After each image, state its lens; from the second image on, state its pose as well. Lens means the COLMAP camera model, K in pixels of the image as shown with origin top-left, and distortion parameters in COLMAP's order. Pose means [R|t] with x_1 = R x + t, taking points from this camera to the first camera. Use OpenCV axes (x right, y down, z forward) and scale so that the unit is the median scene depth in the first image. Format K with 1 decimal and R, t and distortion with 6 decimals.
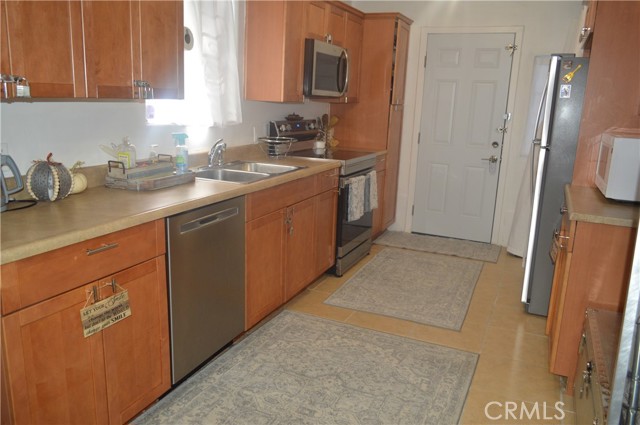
lens RADIAL K [[513.2, 0, 324.9], [0, 513.2, 211.7], [0, 0, 1]] dist [0.001436, 0.010635]
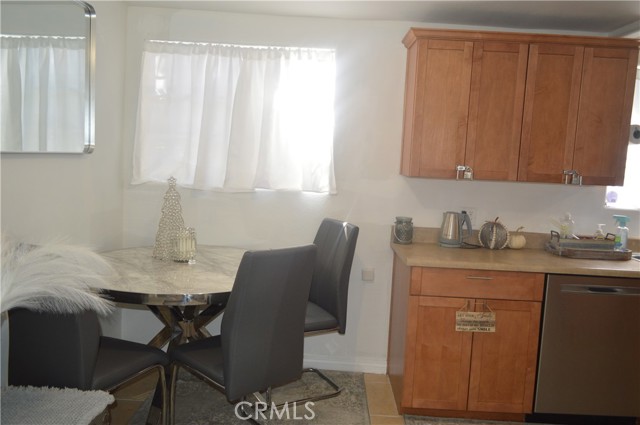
lens RADIAL K [[513.2, 0, 320.9], [0, 513.2, 212.0], [0, 0, 1]] dist [0.001436, 0.010635]
pose [[0.398708, 0.084140, -0.913210, 0.478608], [-0.236691, 0.971487, -0.013830, 0.009810], [0.886008, 0.221663, 0.407254, -0.044261]]
